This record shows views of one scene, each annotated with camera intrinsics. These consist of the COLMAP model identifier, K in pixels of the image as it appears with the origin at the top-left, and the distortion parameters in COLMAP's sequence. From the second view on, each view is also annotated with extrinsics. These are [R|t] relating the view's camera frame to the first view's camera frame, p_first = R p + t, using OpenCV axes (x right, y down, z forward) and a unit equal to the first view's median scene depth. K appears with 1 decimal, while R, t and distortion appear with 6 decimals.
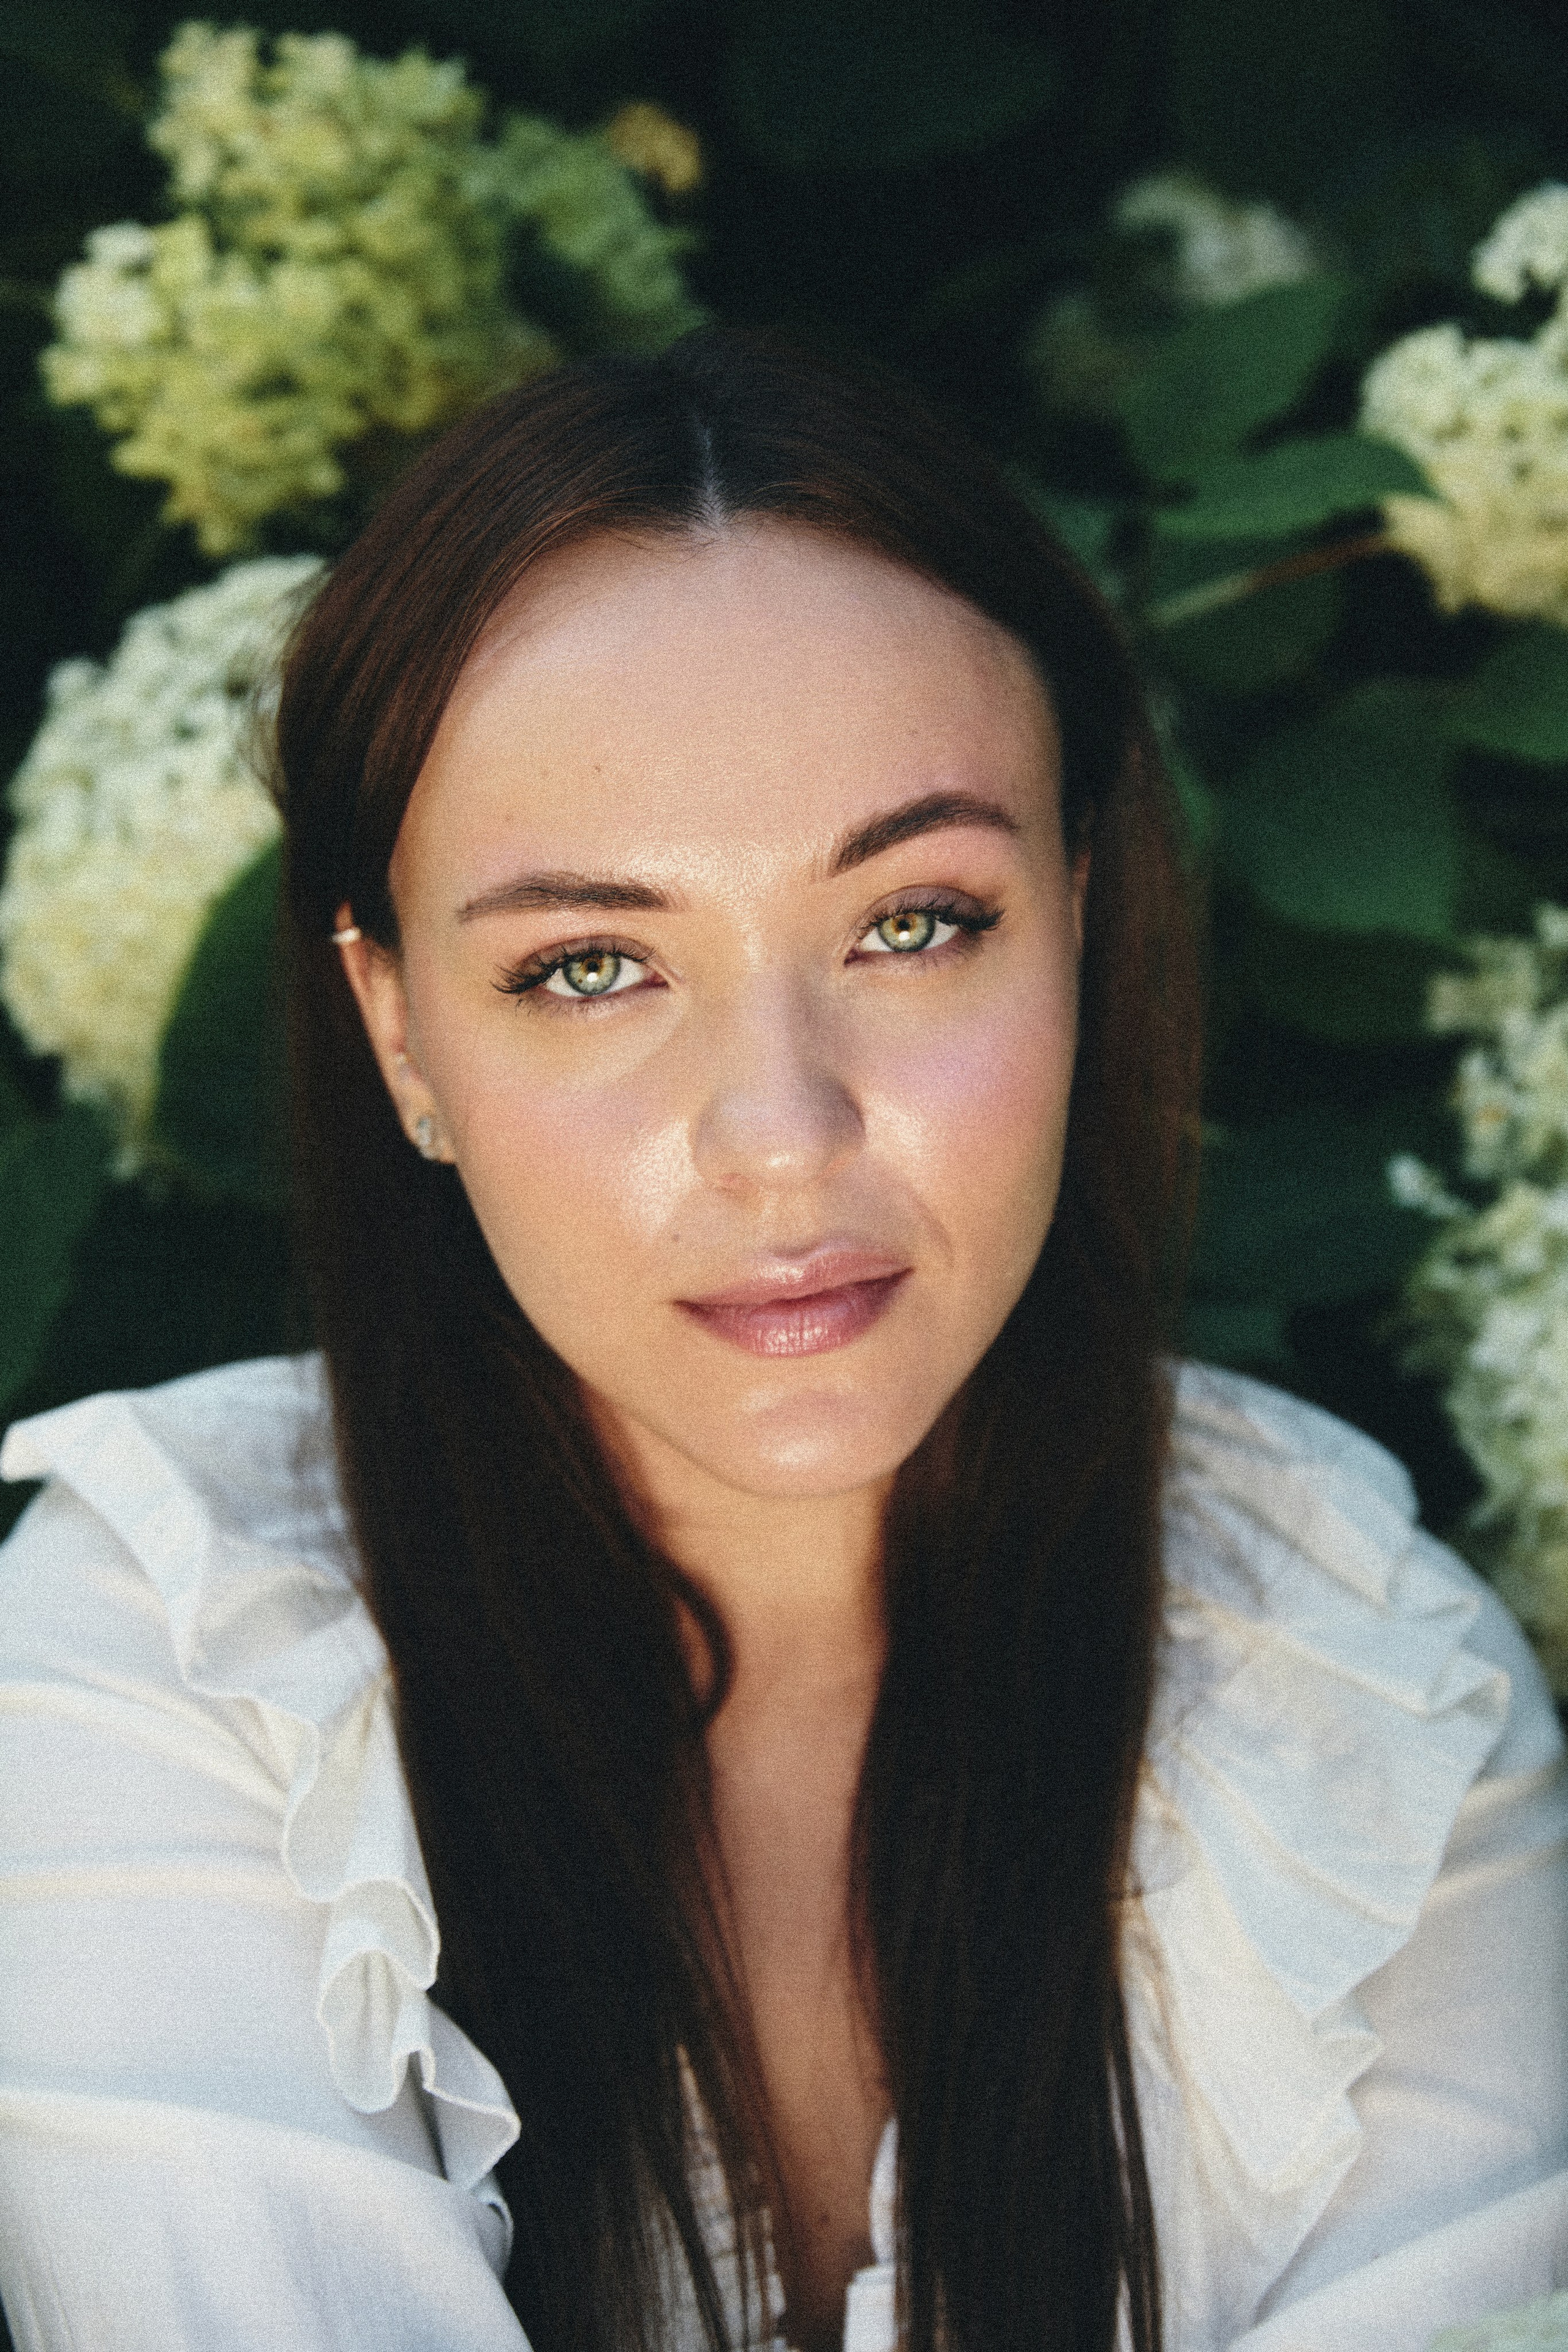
lens RADIAL K [[5804.0, 0, 733.1], [0, 5804.0, 1413.1], [0, 0, 1]] dist [-0.075248, 0.000000]
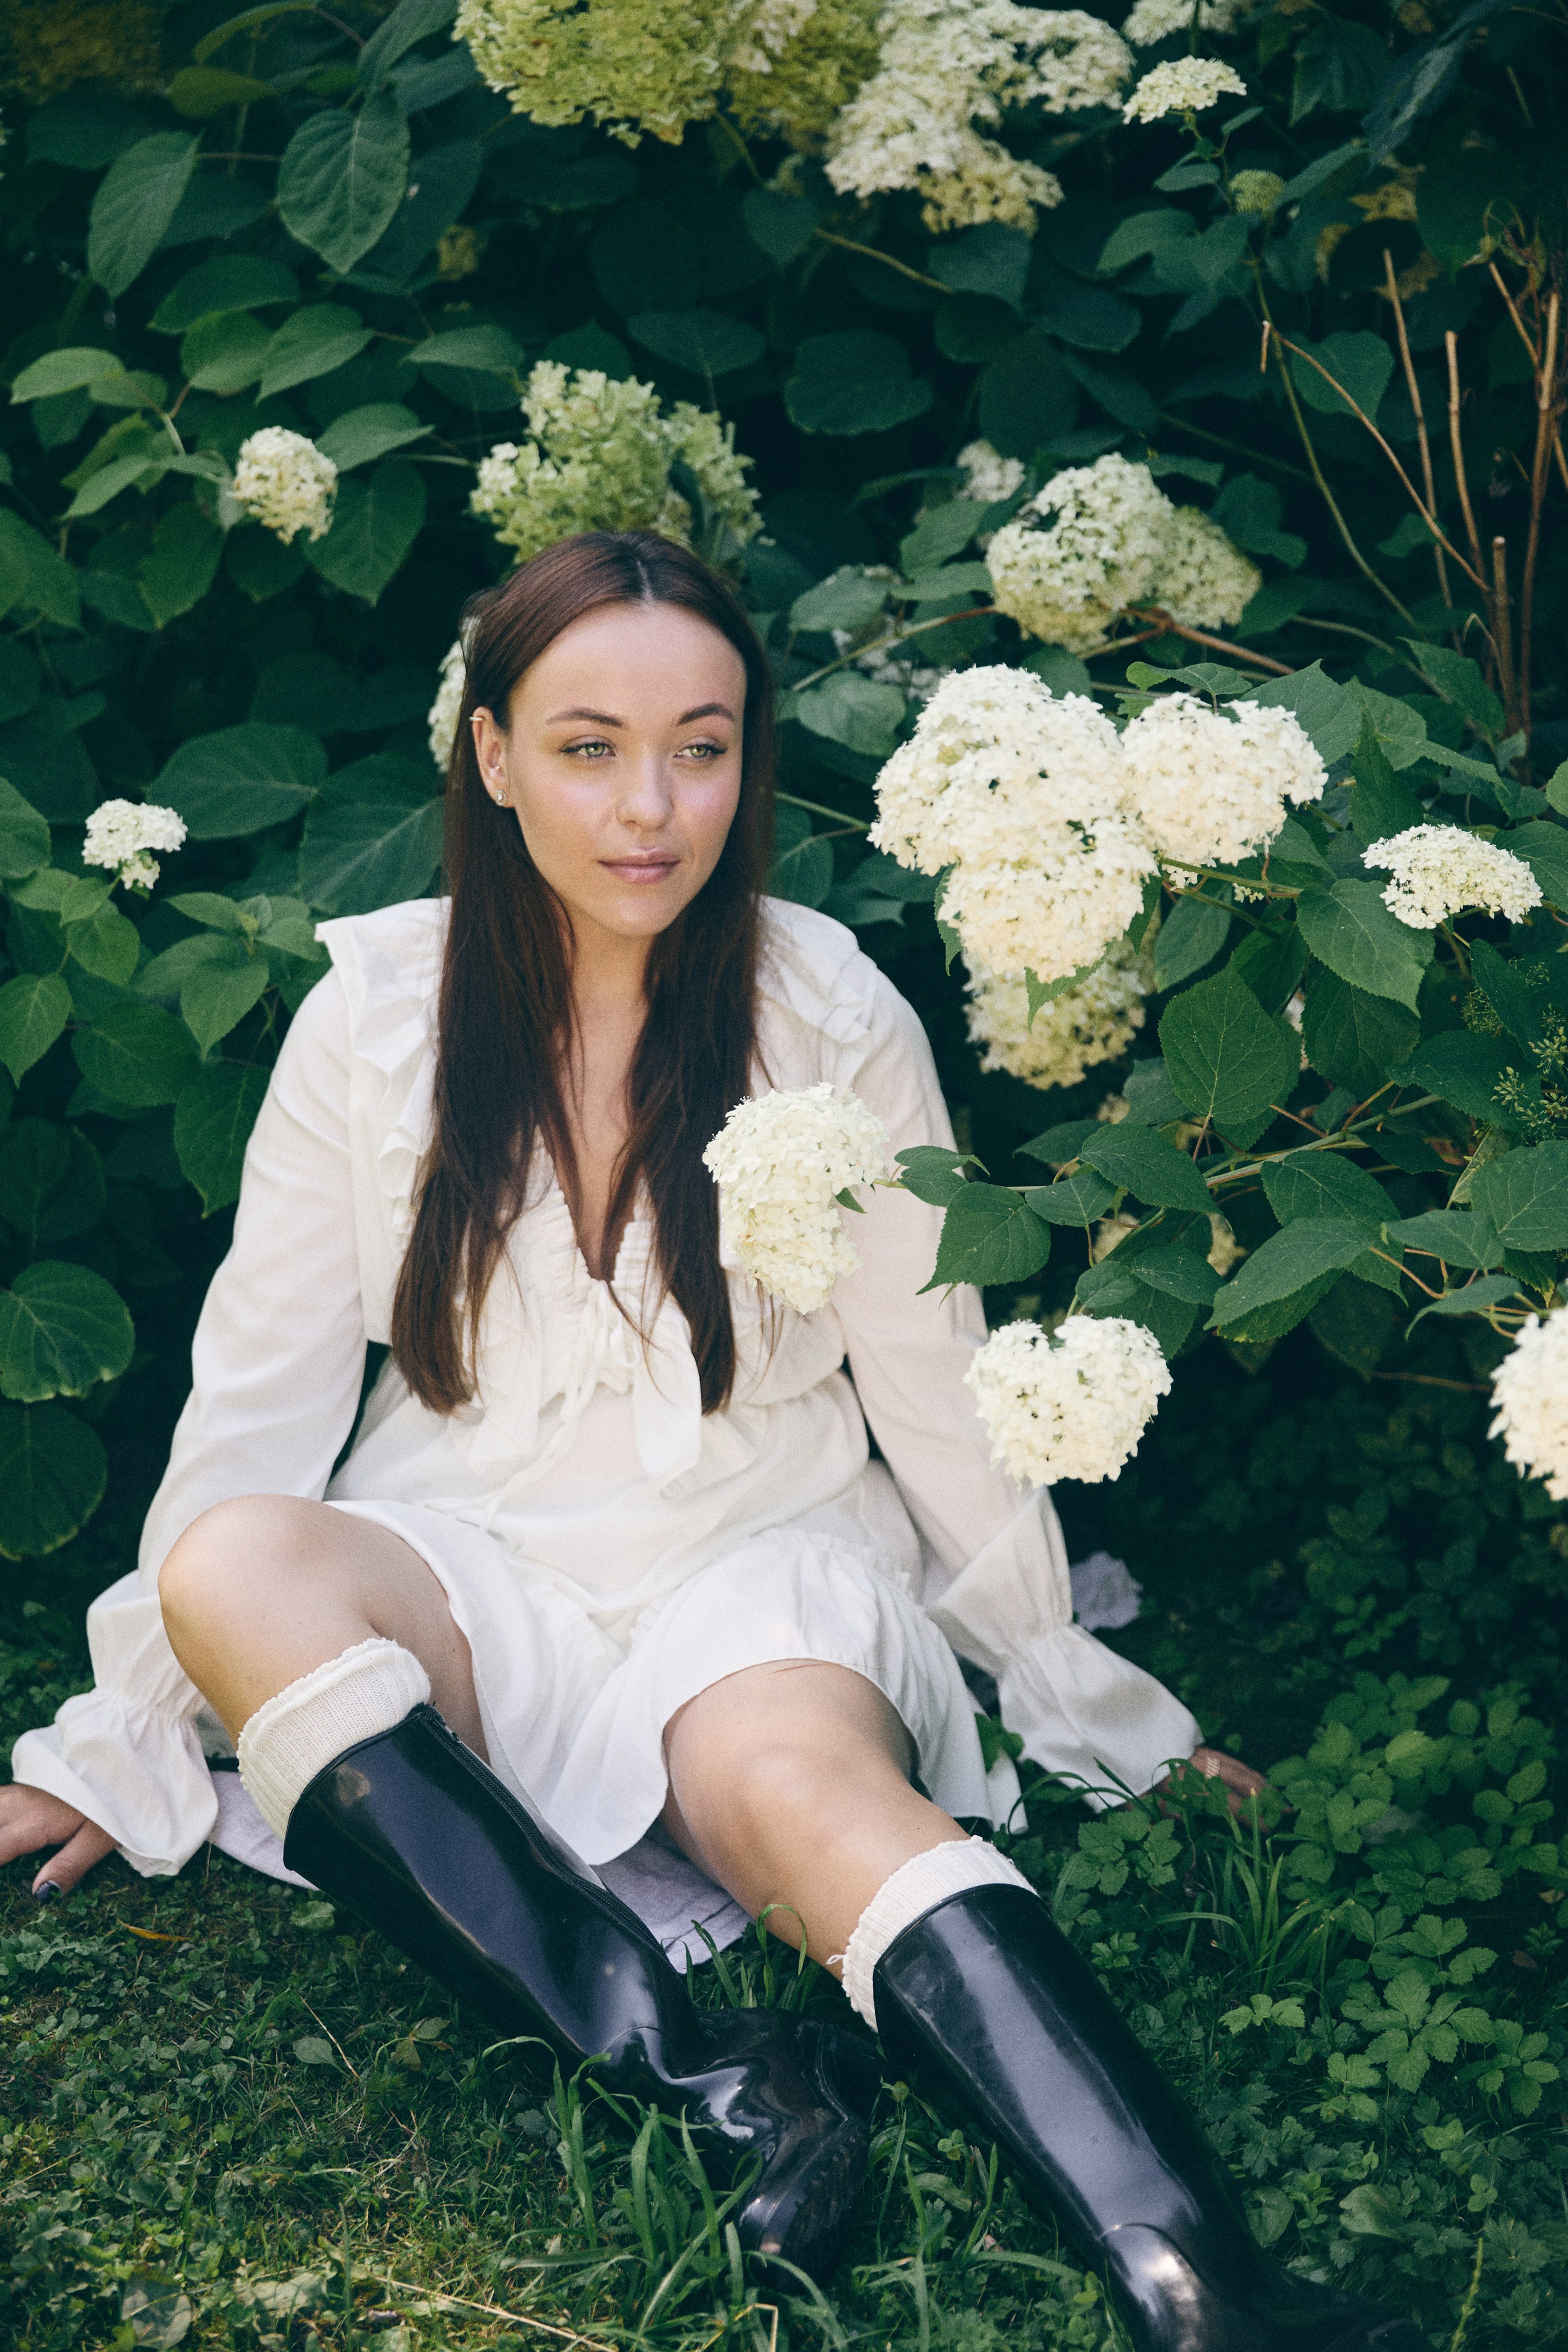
lens RADIAL K [[4081.0, 0, 799.1], [0, 4081.0, 1224.2], [0, 0, 1]] dist [-0.023401, 0.000000]
pose [[0.992154, 0.088032, -0.088769, 0.204564], [-0.086860, 0.996076, 0.016988, 0.088729], [0.089917, -0.009145, 0.995907, -0.738392]]
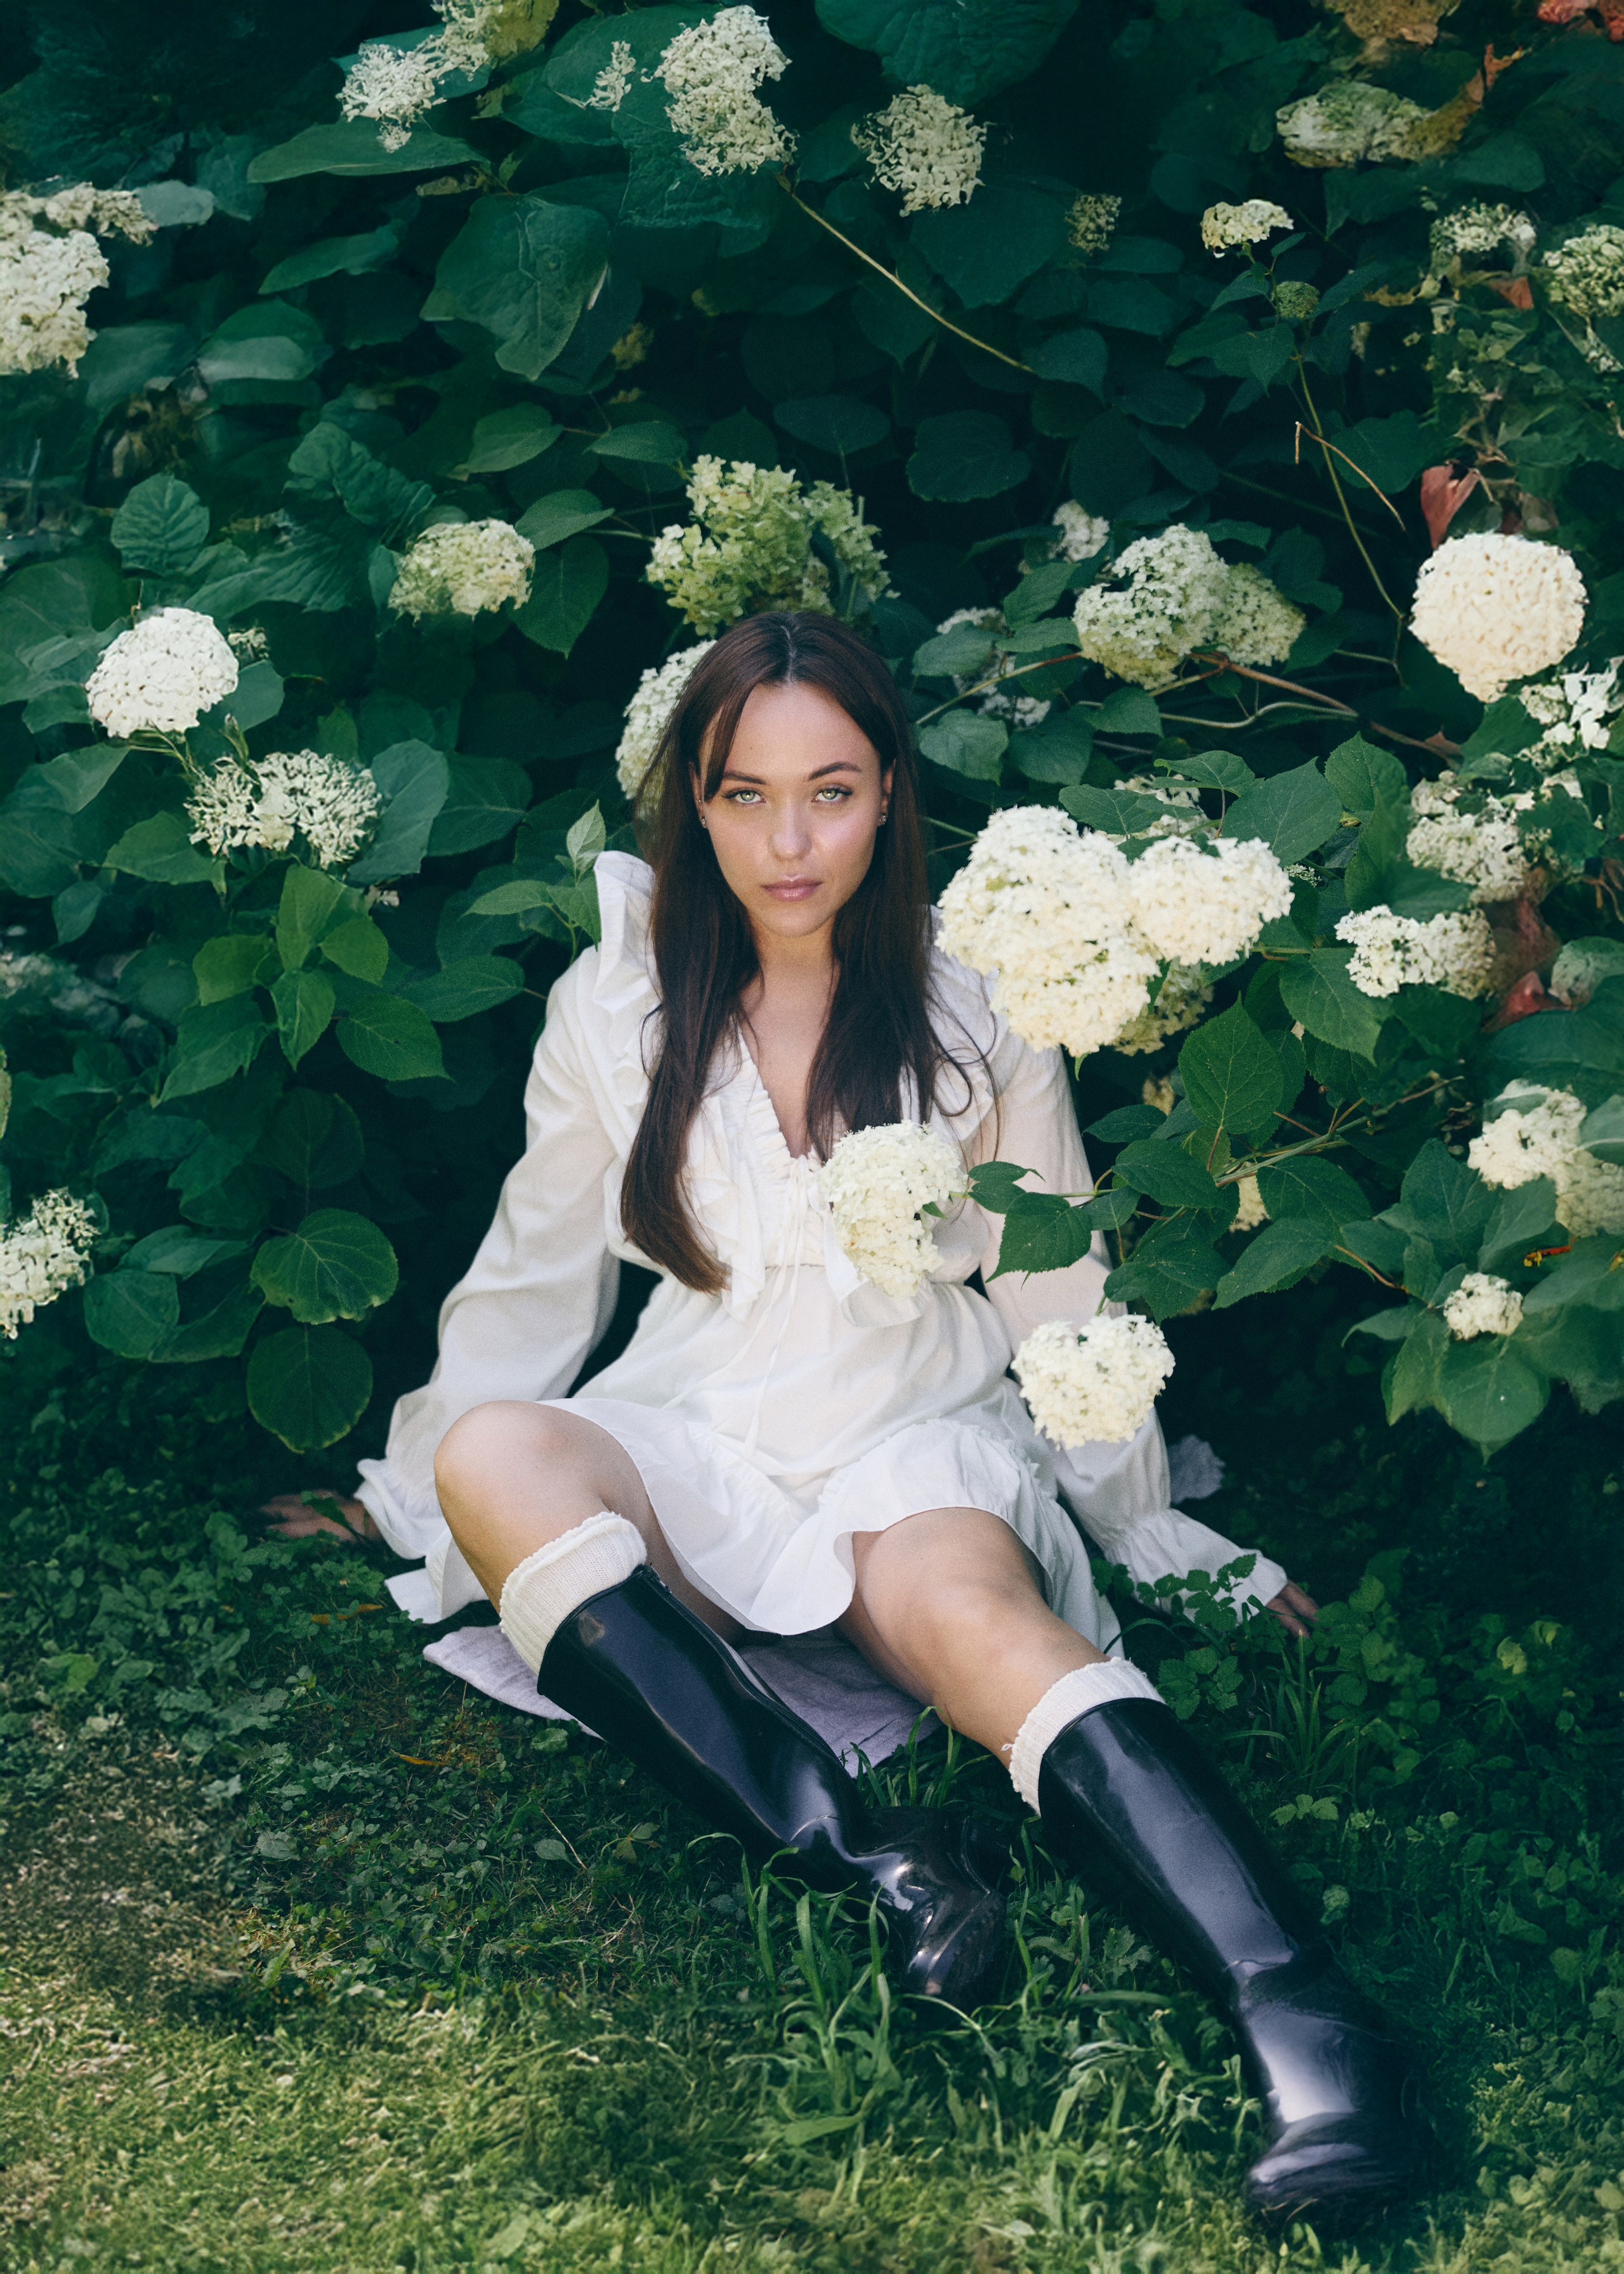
lens RADIAL K [[3965.2, 0, 794.4], [0, 3965.2, 1160.7], [0, 0, 1]] dist [-0.037002, 0.000000]
pose [[0.988853, 0.068834, -0.132032, 0.249412], [-0.064267, 0.997188, 0.038552, 0.040151], [0.134314, -0.029637, 0.990495, -1.033136]]
